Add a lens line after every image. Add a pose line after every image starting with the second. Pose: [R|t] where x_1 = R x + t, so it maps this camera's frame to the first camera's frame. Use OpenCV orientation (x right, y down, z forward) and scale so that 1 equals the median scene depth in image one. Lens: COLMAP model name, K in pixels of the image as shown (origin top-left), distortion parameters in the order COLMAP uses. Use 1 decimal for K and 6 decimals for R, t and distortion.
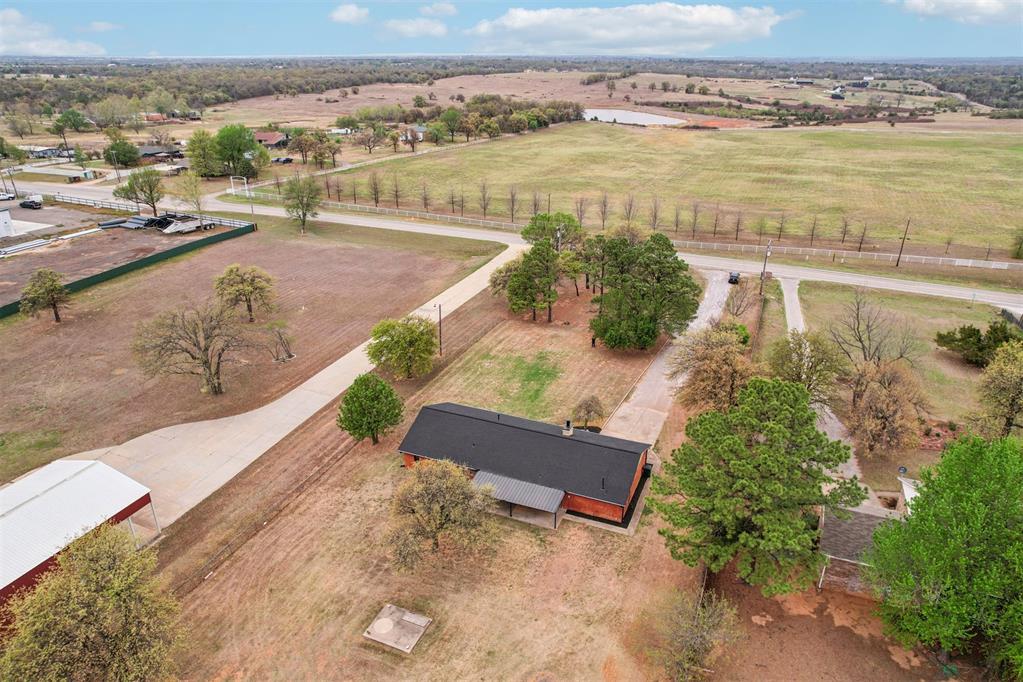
lens RADIAL K [[704.5, 0, 523.9], [0, 704.5, 341.1], [0, 0, 1]] dist [-0.111268, 0.109325]
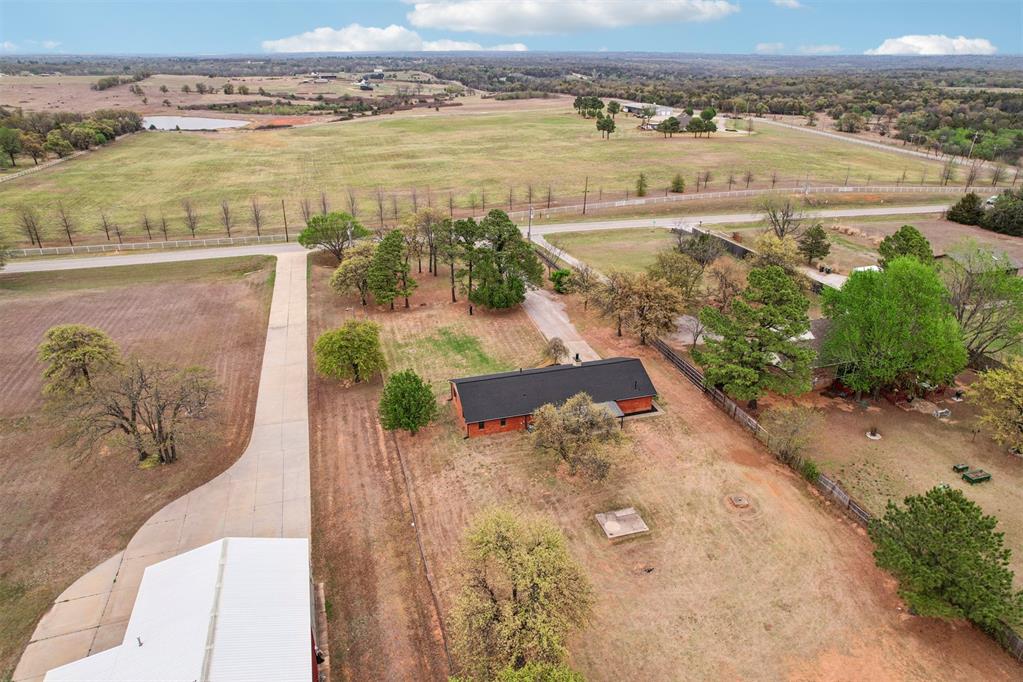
lens RADIAL K [[704.5, 0, 523.9], [0, 704.5, 341.1], [0, 0, 1]] dist [-0.111268, 0.109325]
pose [[0.755906, -0.252776, 0.603912, -0.316948], [0.248625, 0.964185, 0.092375, -0.020733], [-0.605633, 0.080321, 0.791680, 0.024164]]
